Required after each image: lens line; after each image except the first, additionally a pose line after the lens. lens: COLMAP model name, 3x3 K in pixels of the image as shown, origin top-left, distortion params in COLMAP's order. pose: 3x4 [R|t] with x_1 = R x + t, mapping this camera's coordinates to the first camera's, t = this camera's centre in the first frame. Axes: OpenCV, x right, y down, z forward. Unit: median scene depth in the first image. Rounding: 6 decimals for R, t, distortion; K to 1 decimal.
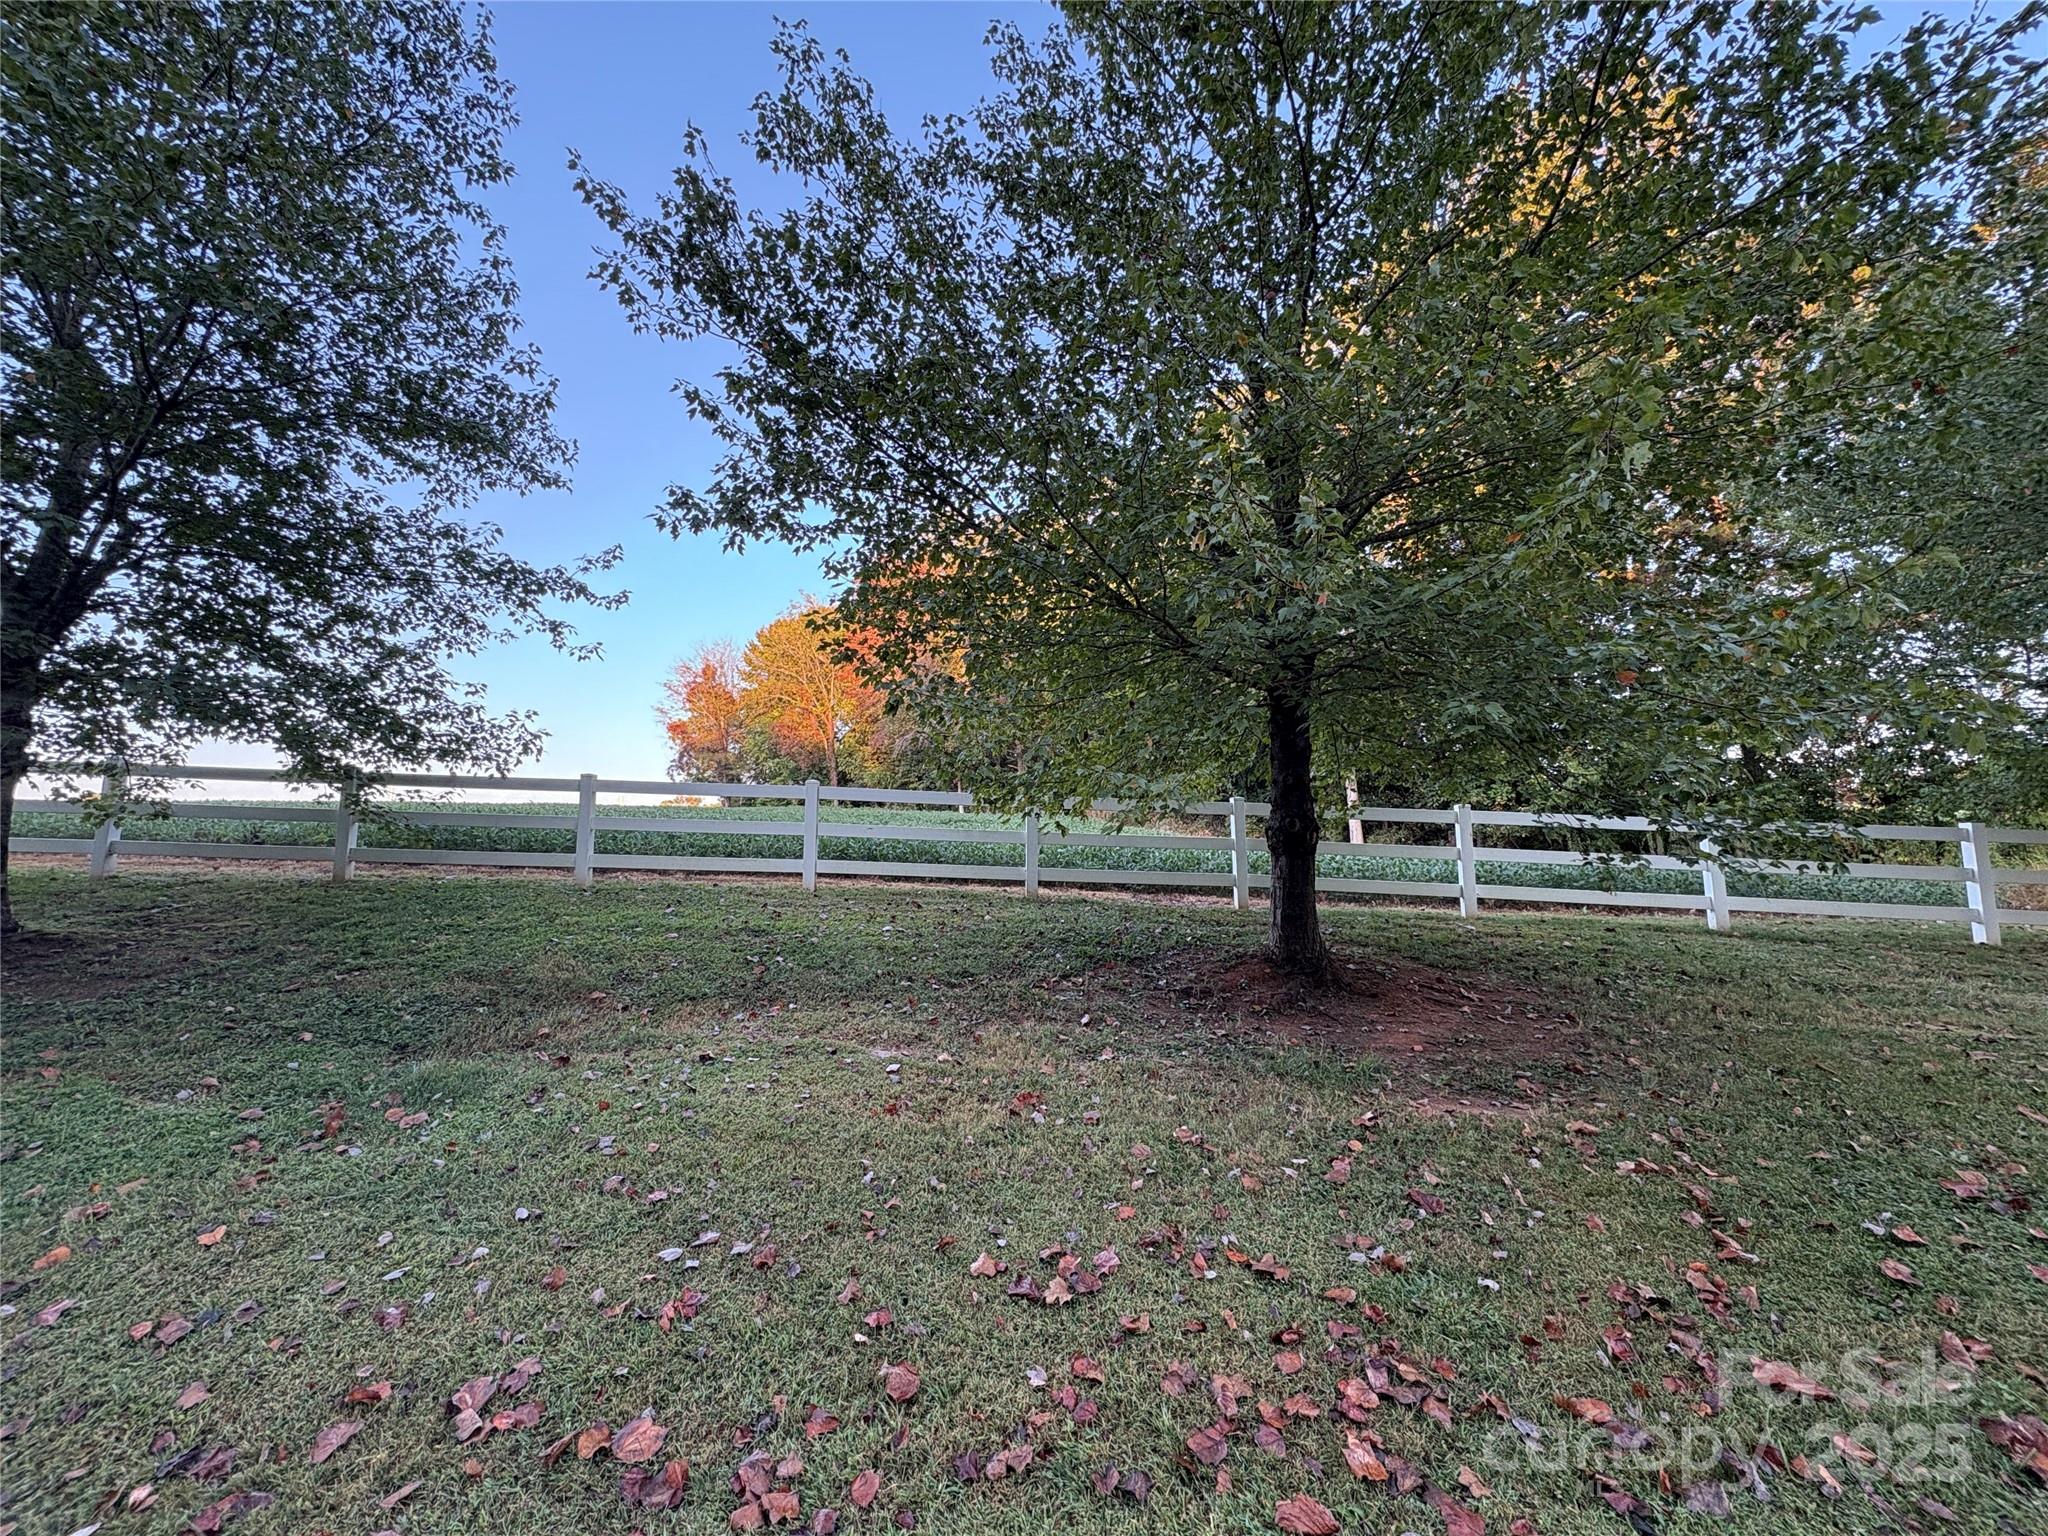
lens RADIAL K [[810.7, 0, 1025.7], [0, 810.7, 765.3], [0, 0, 1]] dist [0.000951, -0.000343]
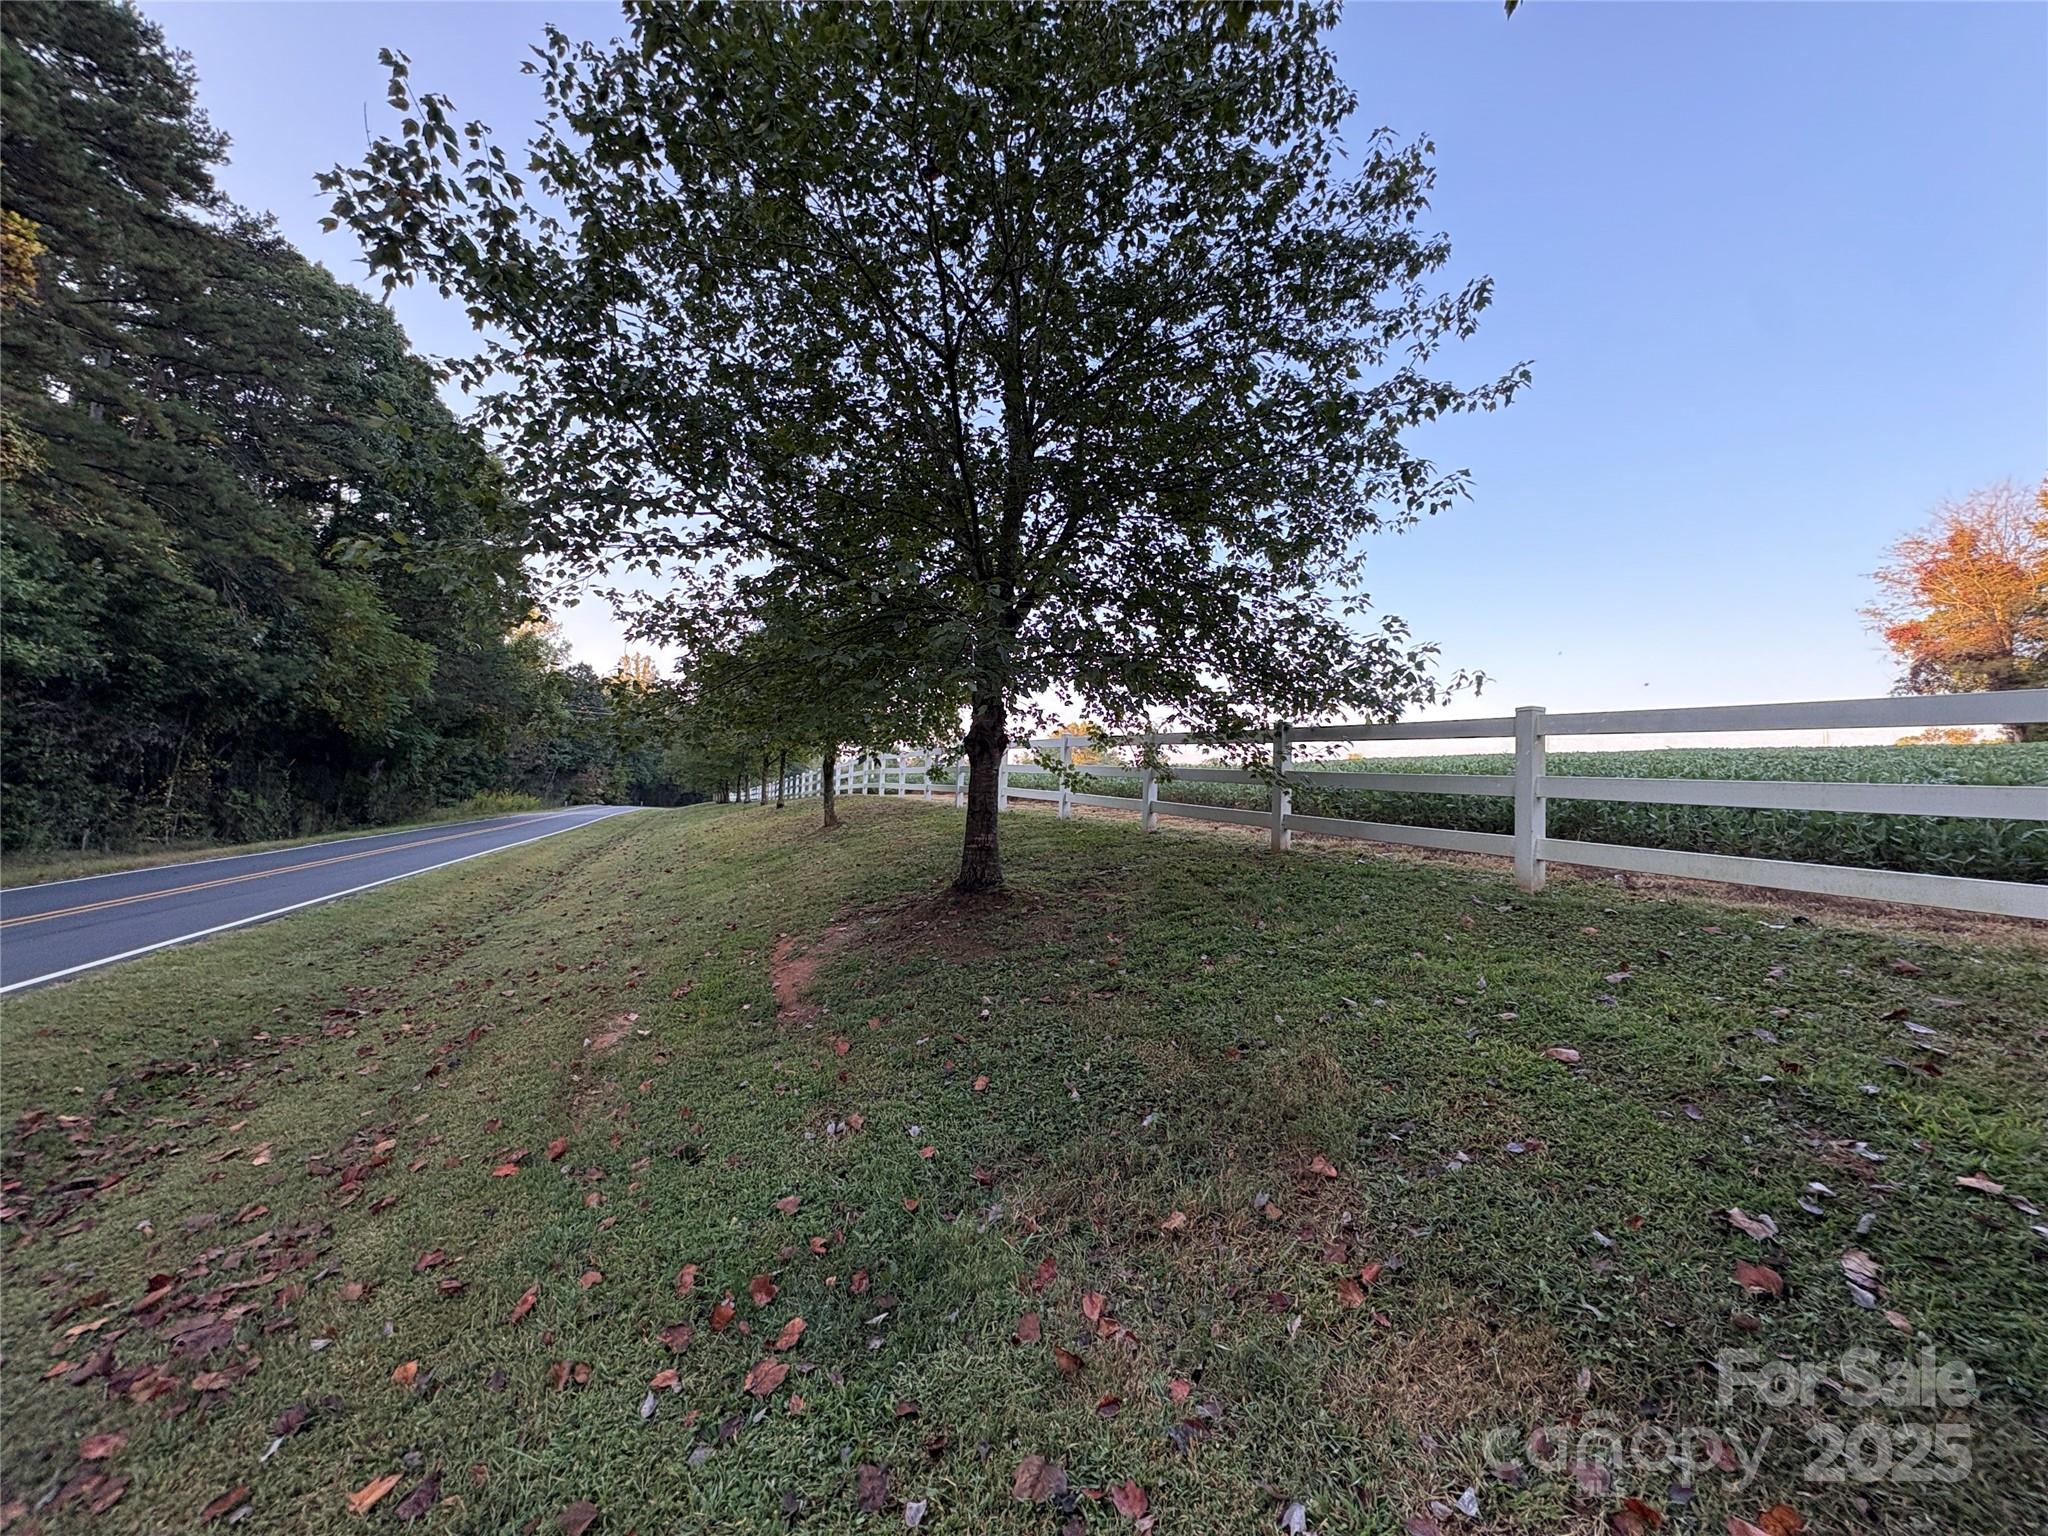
lens RADIAL K [[810.7, 0, 1025.7], [0, 810.7, 765.3], [0, 0, 1]] dist [0.000951, -0.000343]
pose [[0.318216, -0.021166, -0.947782, -0.080916], [0.082099, 0.996610, 0.005309, 0.020947], [0.944457, -0.079501, 0.318875, 0.446636]]
